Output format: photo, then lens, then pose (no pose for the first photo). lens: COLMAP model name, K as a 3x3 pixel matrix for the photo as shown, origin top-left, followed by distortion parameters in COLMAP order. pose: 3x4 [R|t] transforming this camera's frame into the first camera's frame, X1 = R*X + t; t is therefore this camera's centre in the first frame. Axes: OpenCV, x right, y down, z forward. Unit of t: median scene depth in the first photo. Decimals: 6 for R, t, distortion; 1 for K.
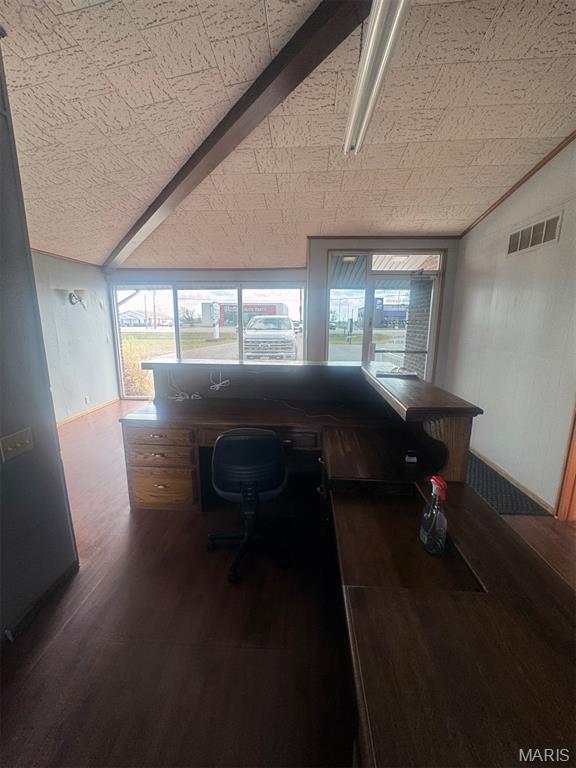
lens RADIAL K [[306.1, 0, 288.0], [0, 306.1, 384.0], [0, 0, 1]] dist [-0.008053, 0.000076]
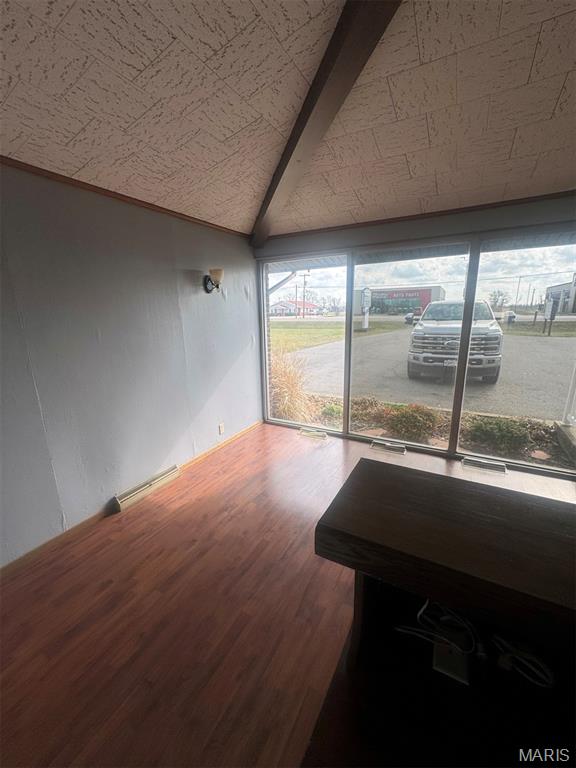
lens RADIAL K [[306.1, 0, 288.0], [0, 306.1, 384.0], [0, 0, 1]] dist [-0.008053, 0.000076]
pose [[0.899687, 0.077038, -0.429684, -0.182328], [-0.060383, 0.996805, 0.052286, -0.080022], [0.432339, -0.021095, 0.901464, 0.351822]]
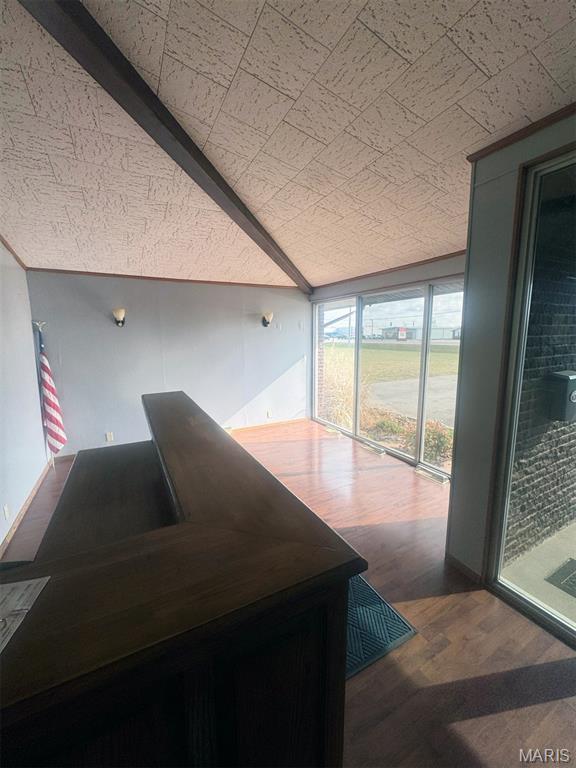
lens RADIAL K [[306.1, 0, 288.0], [0, 306.1, 384.0], [0, 0, 1]] dist [-0.008053, 0.000076]
pose [[0.519265, 0.127448, -0.845057, 0.221833], [-0.157397, 0.986165, 0.052012, -0.097477], [0.839994, 0.106001, 0.532141, 0.387429]]
